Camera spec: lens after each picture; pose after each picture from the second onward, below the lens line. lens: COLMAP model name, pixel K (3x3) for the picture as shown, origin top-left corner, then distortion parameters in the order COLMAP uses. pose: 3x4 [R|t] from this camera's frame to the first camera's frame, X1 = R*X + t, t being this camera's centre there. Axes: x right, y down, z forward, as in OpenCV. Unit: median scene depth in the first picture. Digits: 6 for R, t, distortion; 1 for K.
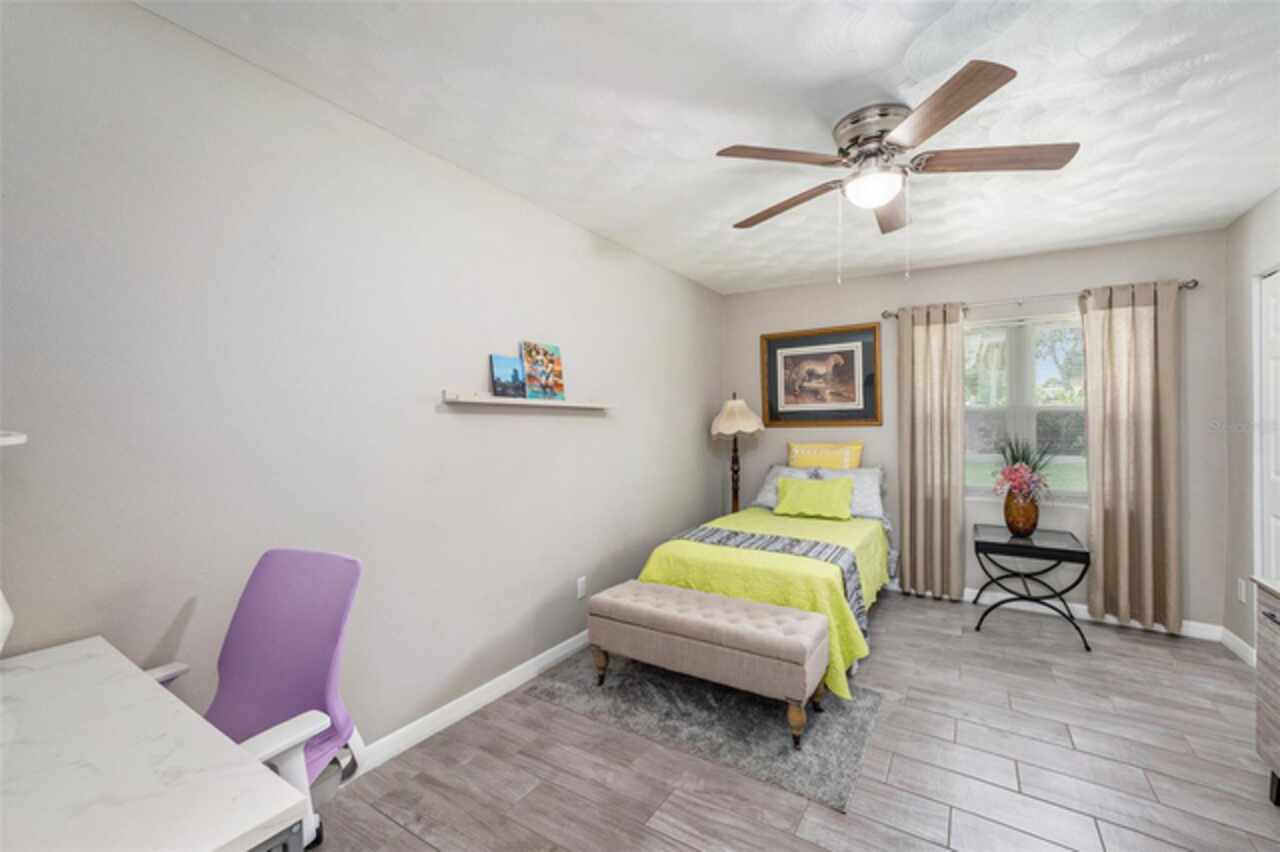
lens RADIAL K [[518.8, 0, 637.0], [0, 518.8, 430.9], [0, 0, 1]] dist [-0.001309, -0.000038]
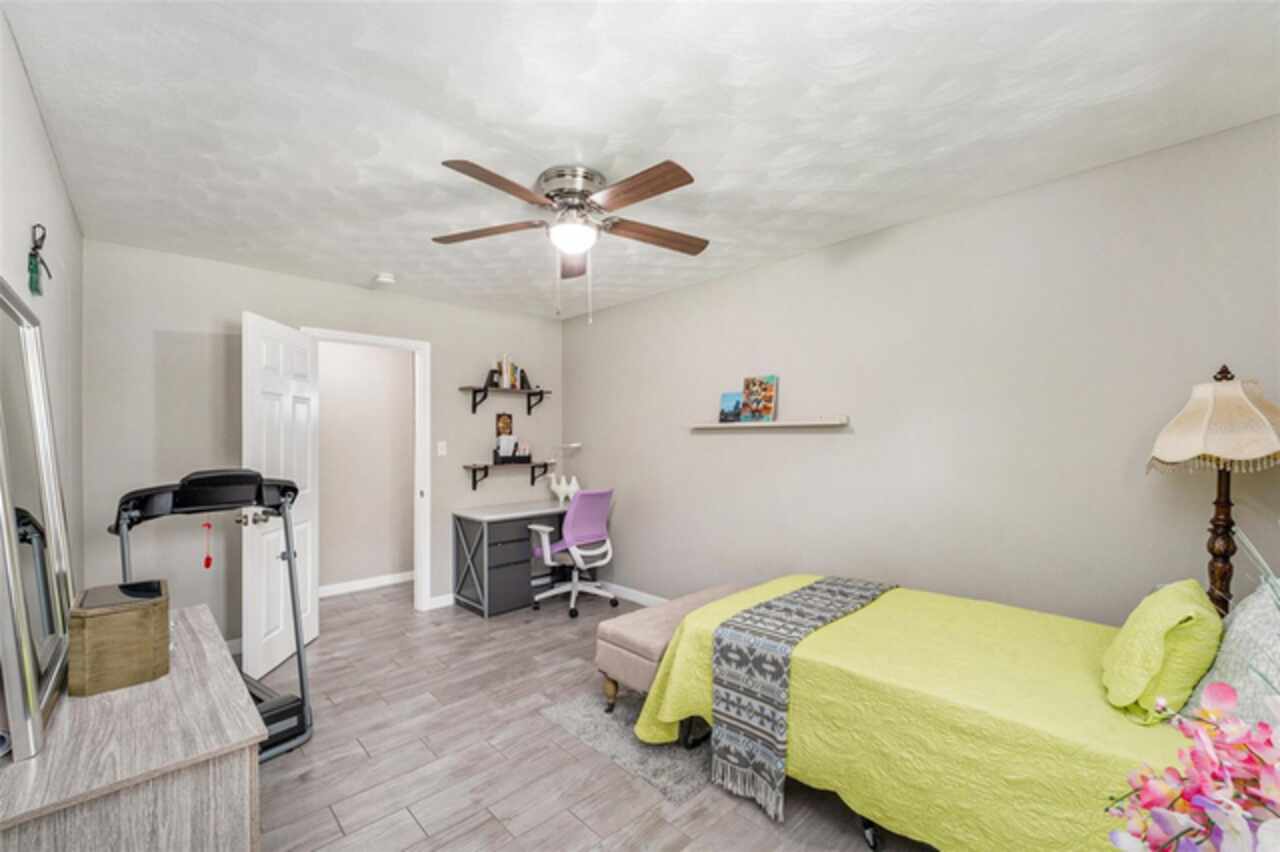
lens RADIAL K [[518.8, 0, 637.0], [0, 518.8, 430.9], [0, 0, 1]] dist [-0.001309, -0.000038]
pose [[-0.223396, -0.005000, -0.974715, 1.107694], [0.003351, 0.999977, -0.005898, -0.031488], [0.974722, -0.004584, -0.223374, 1.002696]]
